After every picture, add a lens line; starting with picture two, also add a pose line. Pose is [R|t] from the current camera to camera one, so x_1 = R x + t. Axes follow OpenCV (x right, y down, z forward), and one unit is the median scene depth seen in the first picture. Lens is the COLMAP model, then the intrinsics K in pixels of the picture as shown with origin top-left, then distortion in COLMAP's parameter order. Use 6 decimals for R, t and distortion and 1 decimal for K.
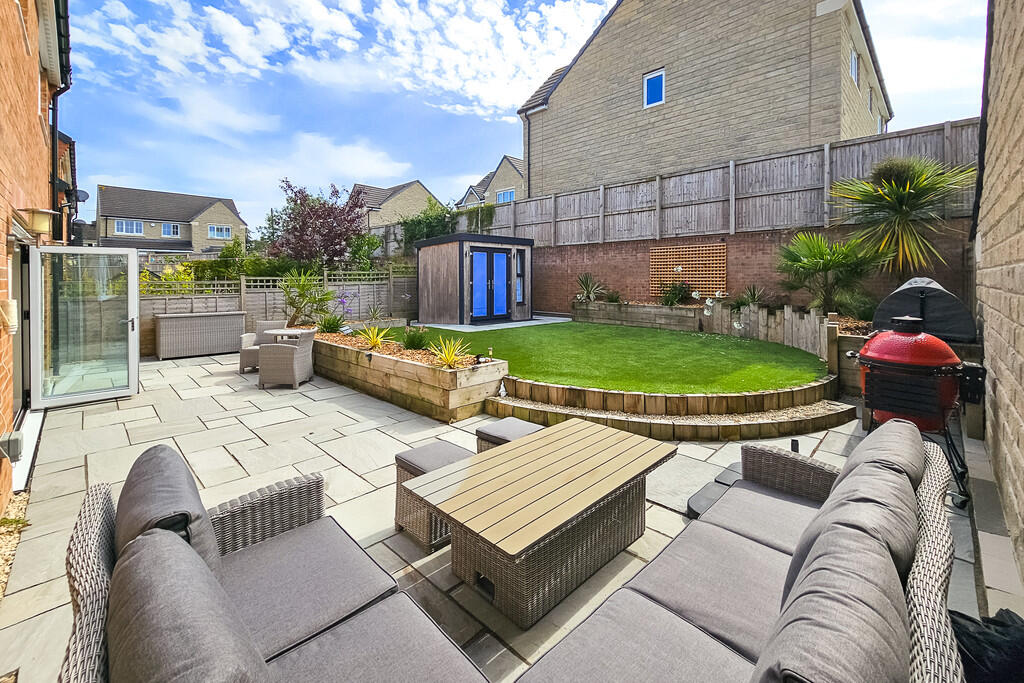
lens RADIAL K [[436.7, 0, 492.4], [0, 436.7, 280.5], [0, 0, 1]] dist [-0.002258, -0.000255]
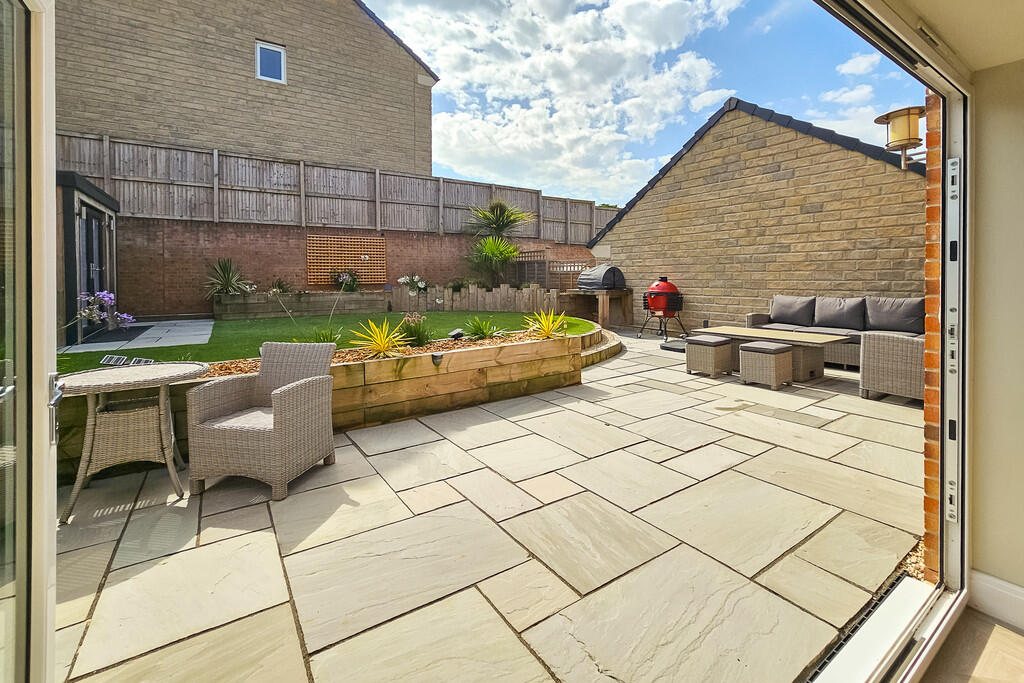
lens RADIAL K [[436.7, 0, 492.4], [0, 436.7, 280.5], [0, 0, 1]] dist [-0.002258, -0.000255]
pose [[0.198588, -0.006407, 0.980062, -0.471796], [0.008139, 0.999955, 0.004888, 0.022925], [-0.980049, 0.007006, 0.198631, 0.383766]]
